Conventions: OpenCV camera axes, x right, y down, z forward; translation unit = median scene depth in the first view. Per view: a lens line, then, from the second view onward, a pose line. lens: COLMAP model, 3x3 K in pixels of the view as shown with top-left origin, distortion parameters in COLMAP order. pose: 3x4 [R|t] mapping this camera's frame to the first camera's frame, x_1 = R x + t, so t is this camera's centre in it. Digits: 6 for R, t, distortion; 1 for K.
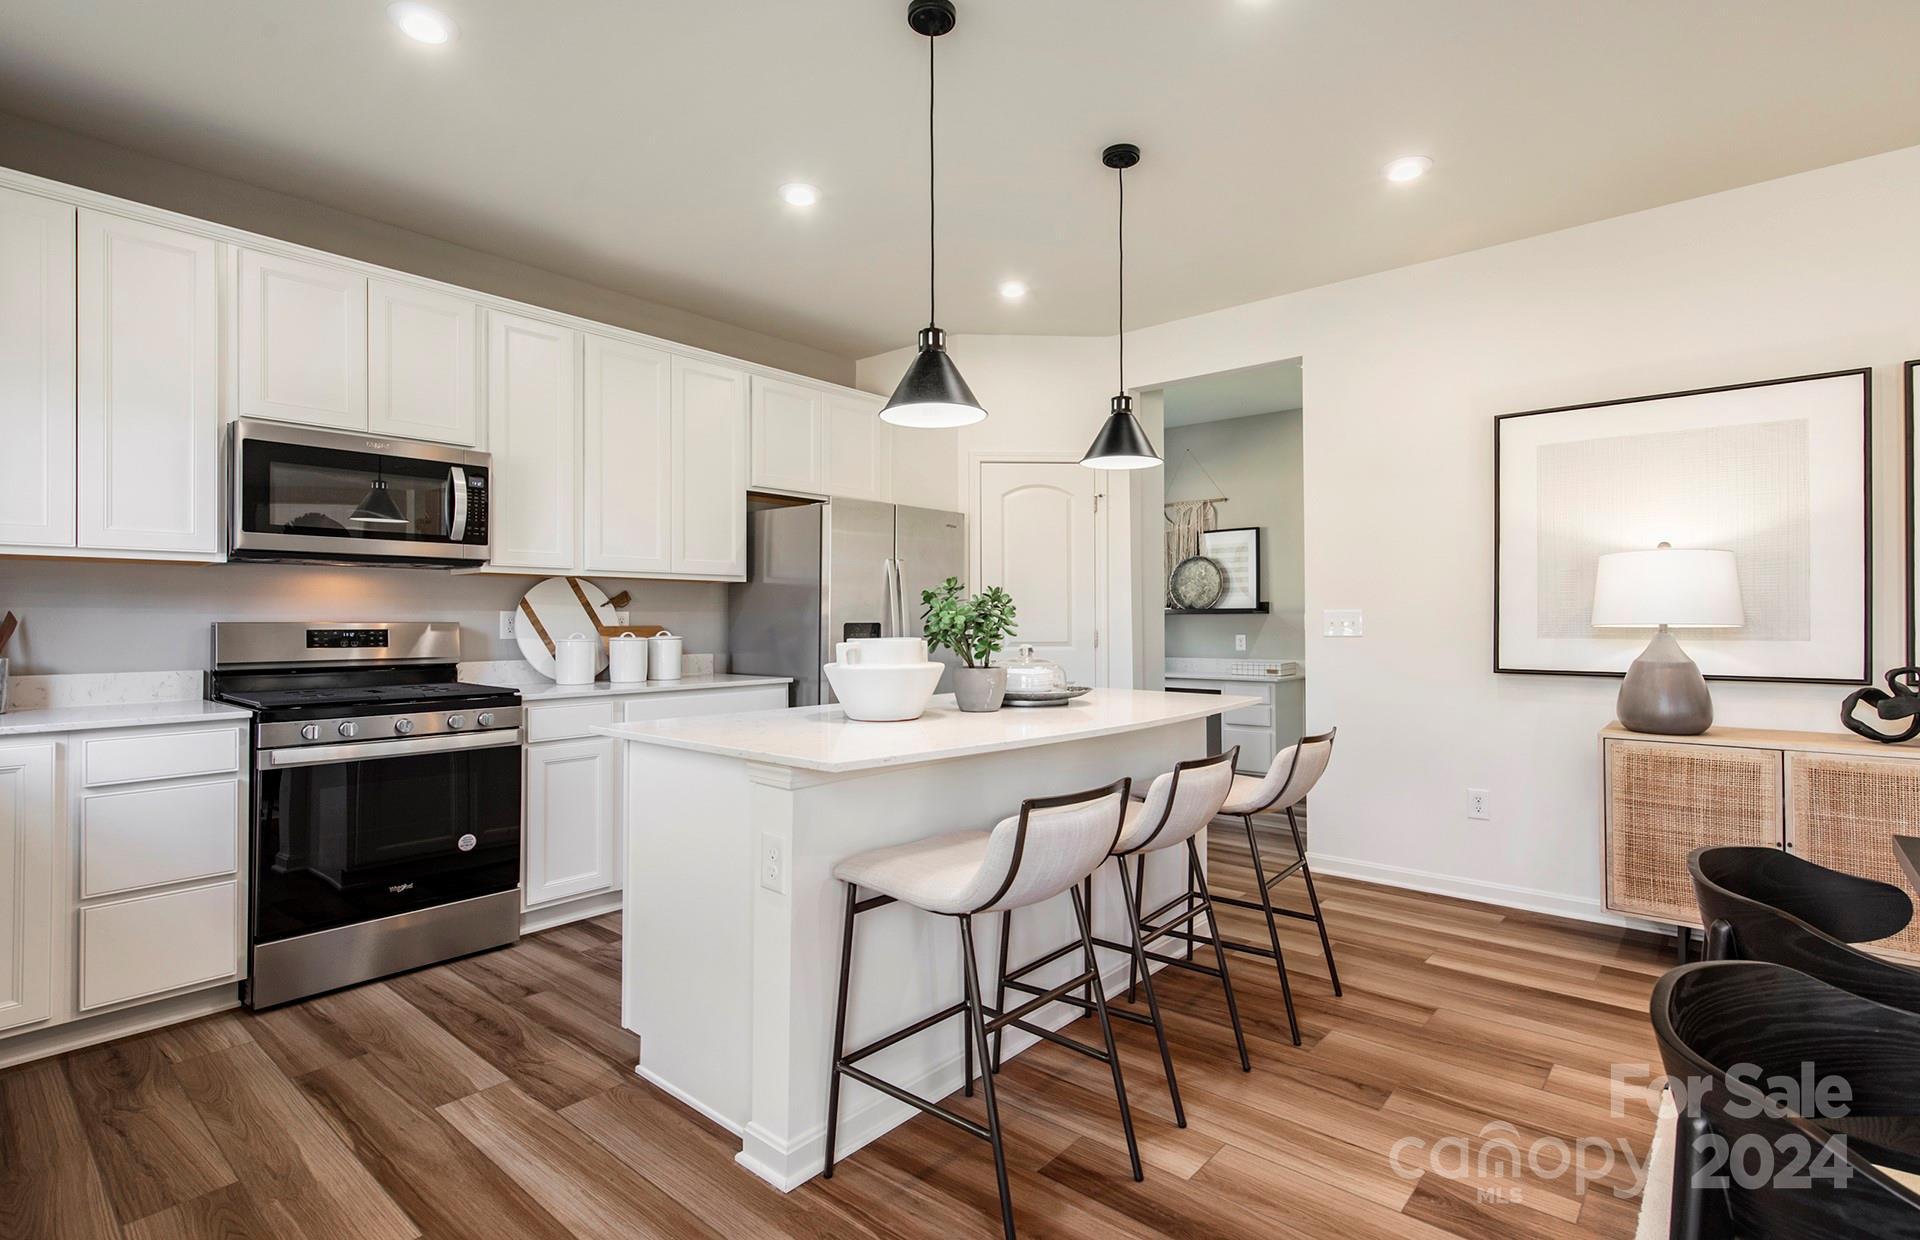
lens RADIAL K [[911.0, 0, 960.0], [0, 911.0, 620.0], [0, 0, 1]] dist [0.012485, 0.000115]
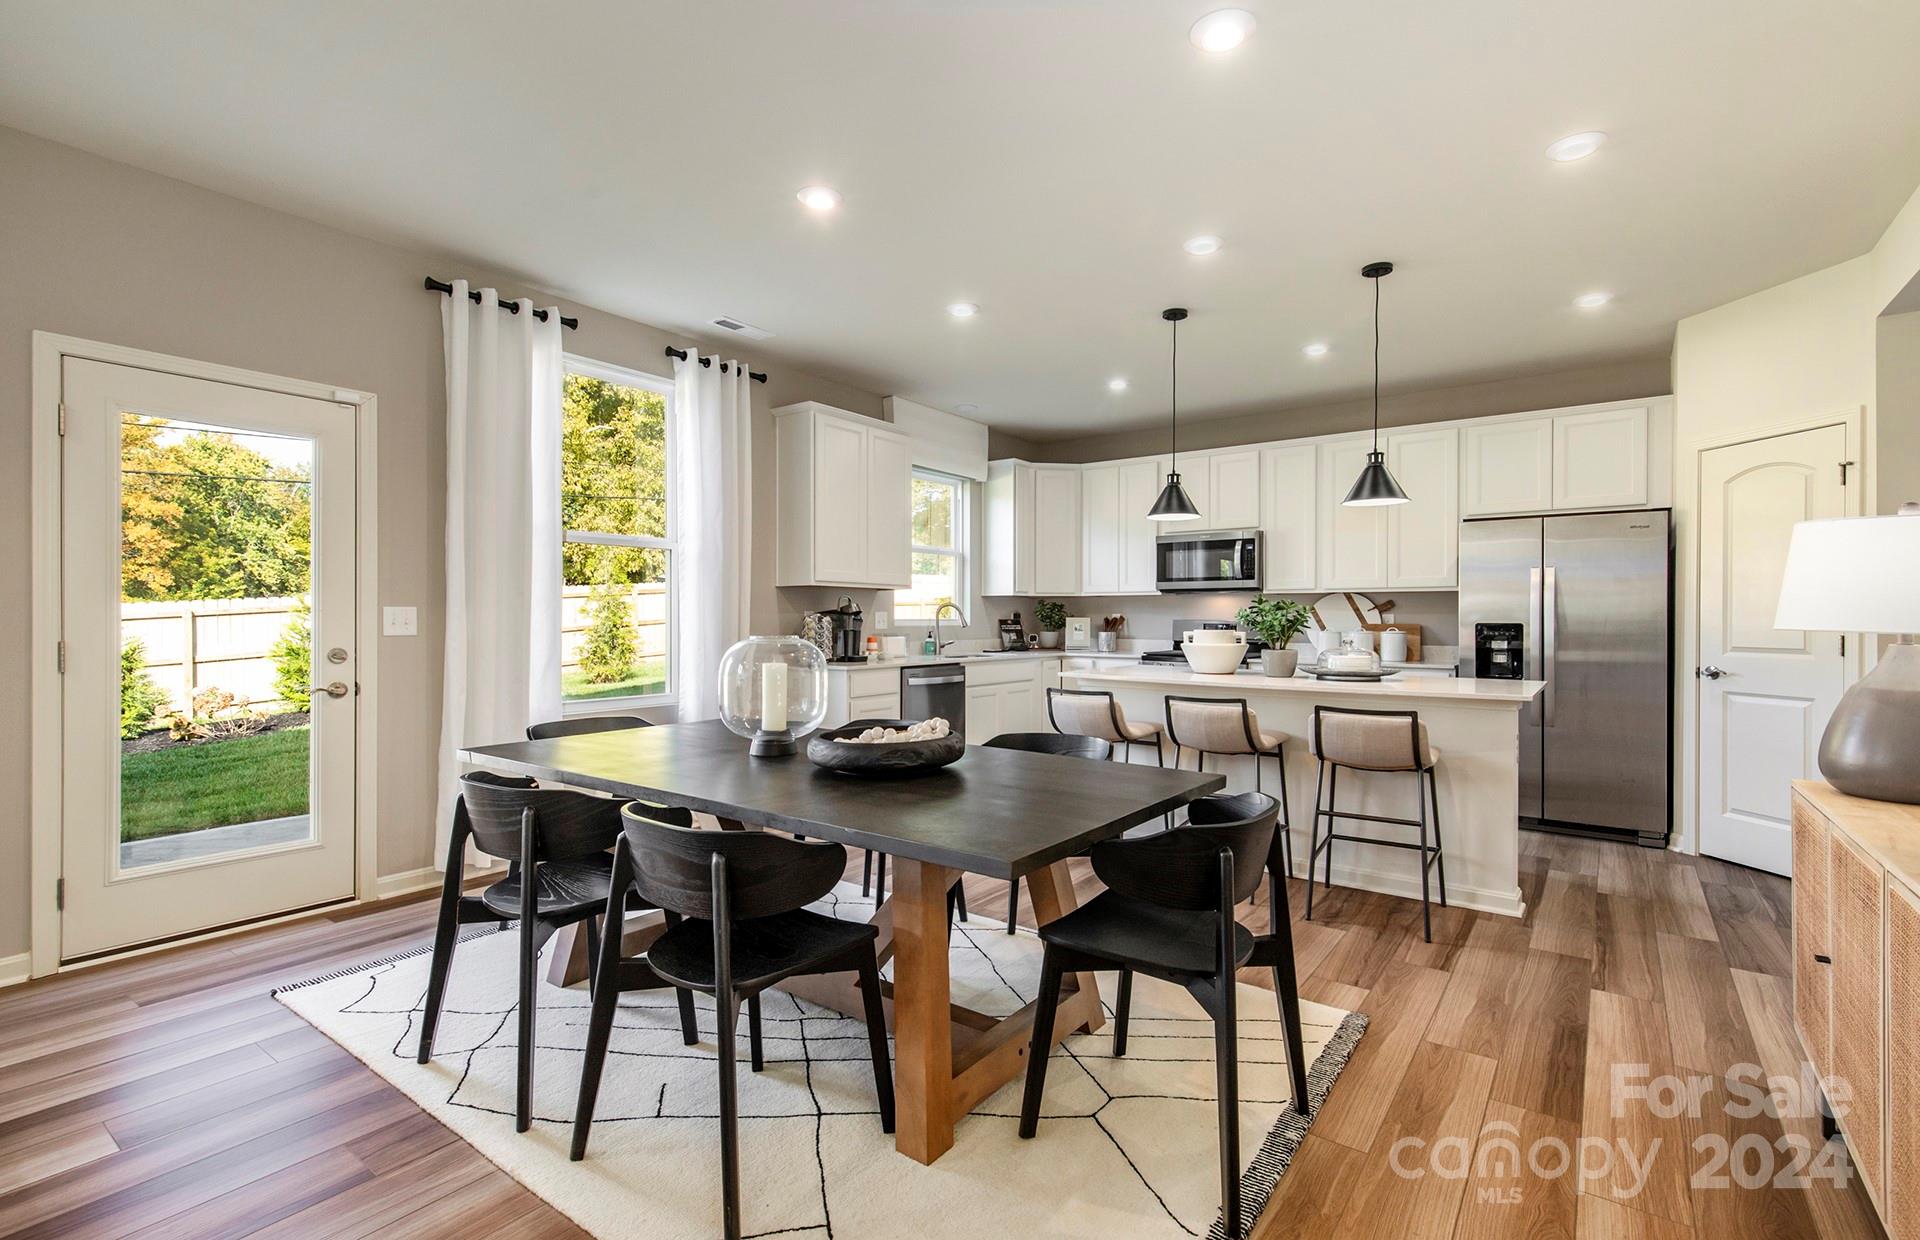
lens RADIAL K [[876.7, 0, 960.0], [0, 876.7, 620.0], [0, 0, 1]] dist [-0.000447, -0.000040]
pose [[0.071498, 0.004294, -0.997431, 1.083204], [-0.004744, 0.999981, 0.003965, -0.002334], [0.997429, 0.004448, 0.071517, 0.233799]]
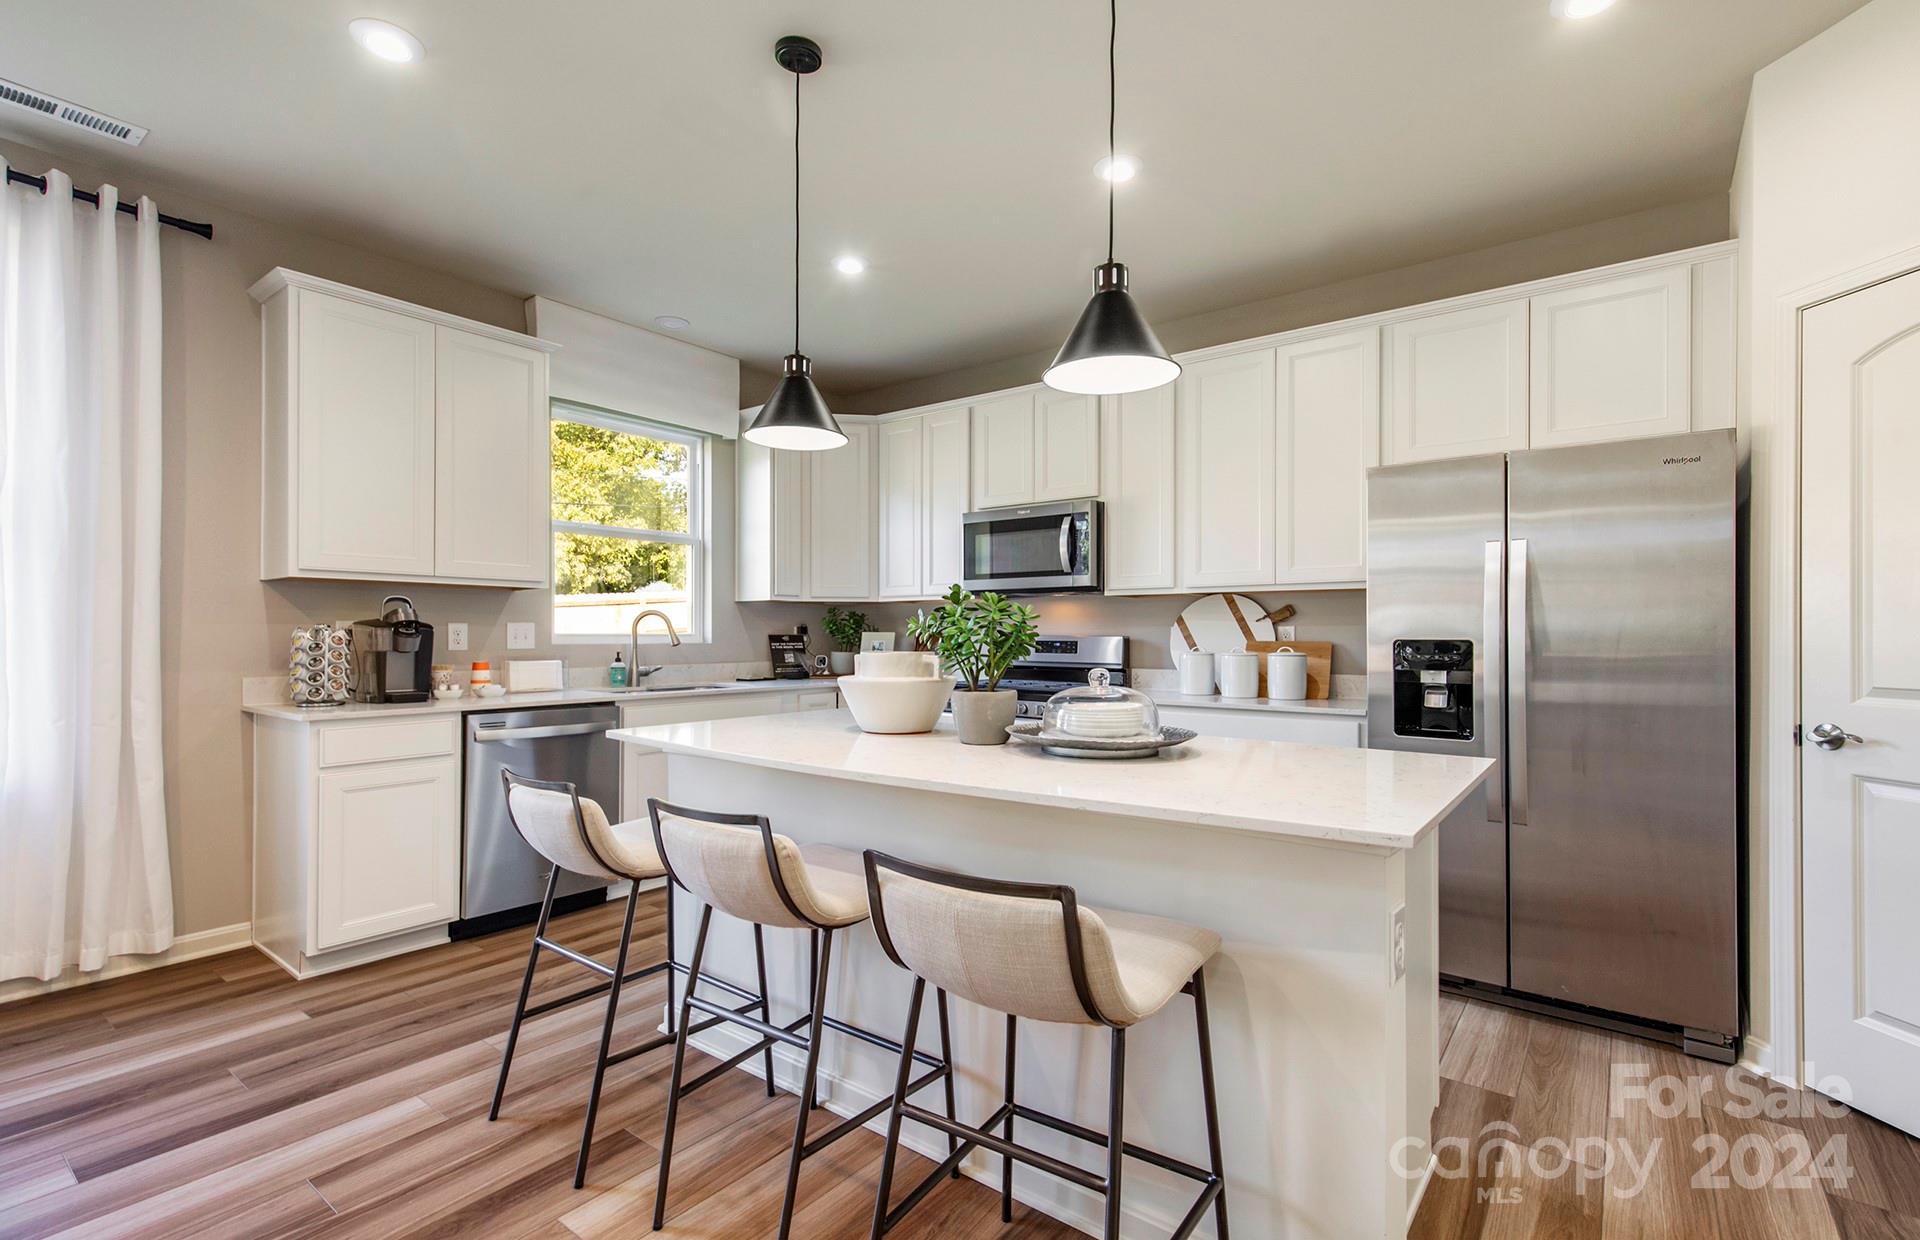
lens RADIAL K [[878.4, 0, 970.0], [0, 878.4, 632.0], [0, 0, 1]] dist [0.004447, 0.000323]
pose [[0.065343, -0.001610, -0.997862, 0.582176], [-0.004660, 0.999987, -0.001918, 0.000284], [0.997852, 0.004775, 0.065334, 0.667878]]
